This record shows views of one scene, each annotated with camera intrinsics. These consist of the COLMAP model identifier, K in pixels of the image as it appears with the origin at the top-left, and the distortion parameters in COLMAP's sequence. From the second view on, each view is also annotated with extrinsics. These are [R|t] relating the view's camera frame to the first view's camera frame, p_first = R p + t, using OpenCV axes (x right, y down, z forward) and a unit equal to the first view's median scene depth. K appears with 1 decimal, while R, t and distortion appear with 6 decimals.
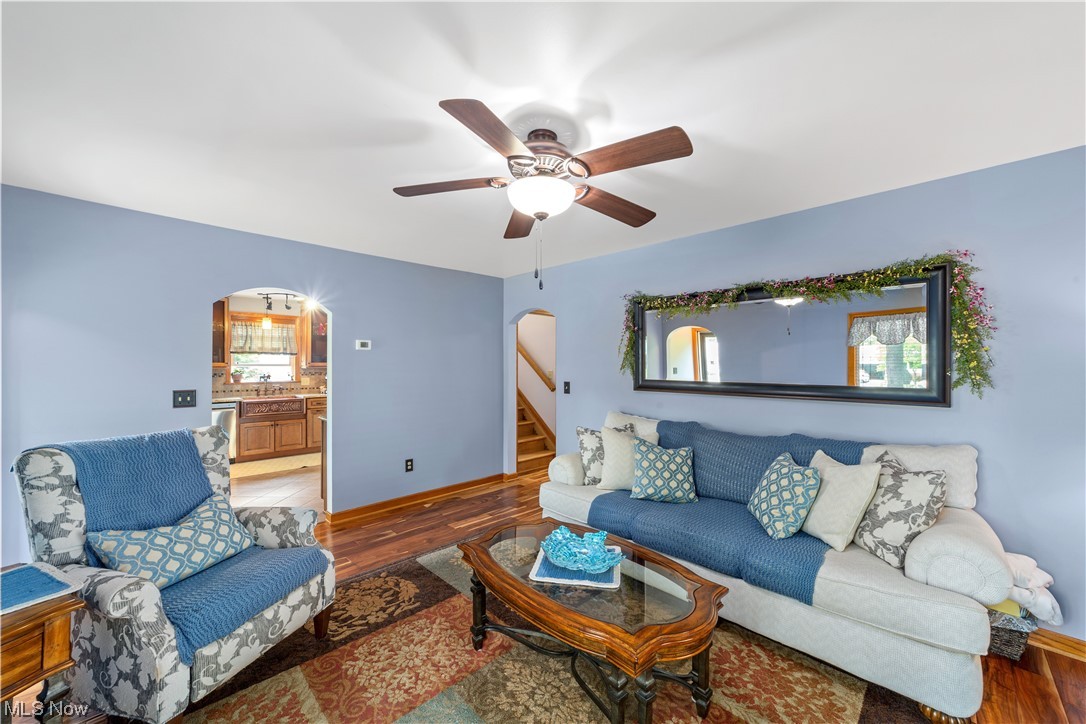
lens RADIAL K [[415.1, 0, 543.6], [0, 415.1, 362.5], [0, 0, 1]] dist [0.000150, 0.000009]
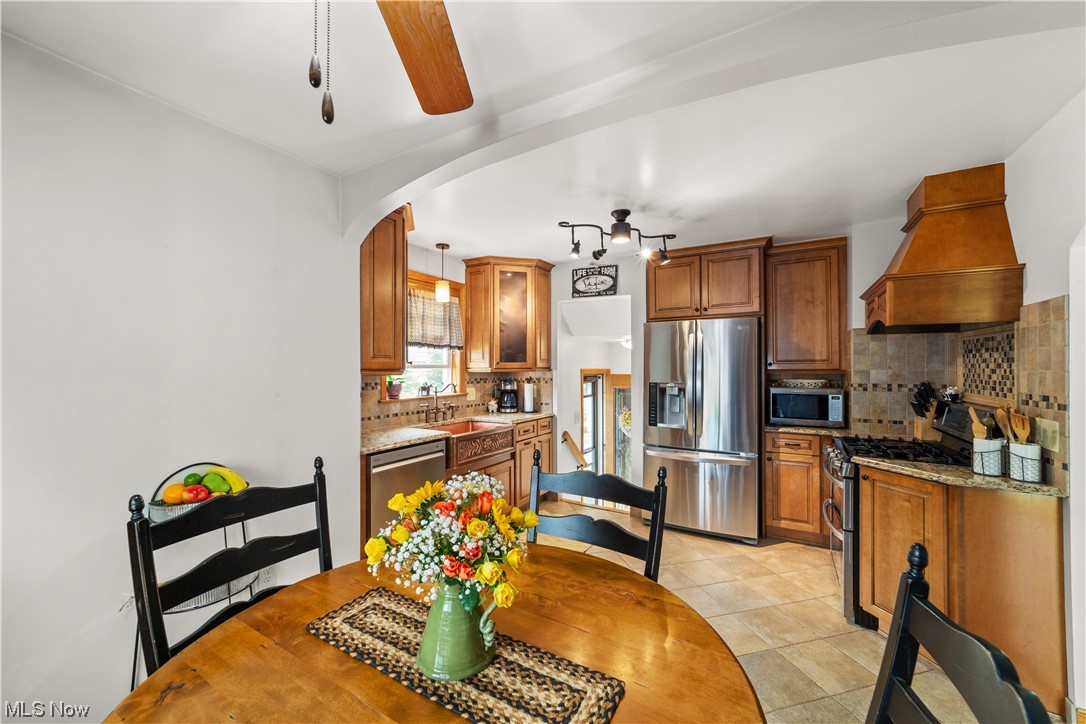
lens RADIAL K [[415.1, 0, 542.3], [0, 415.1, 364.3], [0, 0, 1]] dist [0.000150, 0.000009]
pose [[0.971446, 0.000924, 0.237259, -0.659180], [-0.000435, 0.999998, -0.002115, 0.004437], [-0.237260, 0.001952, 0.971444, 0.427353]]
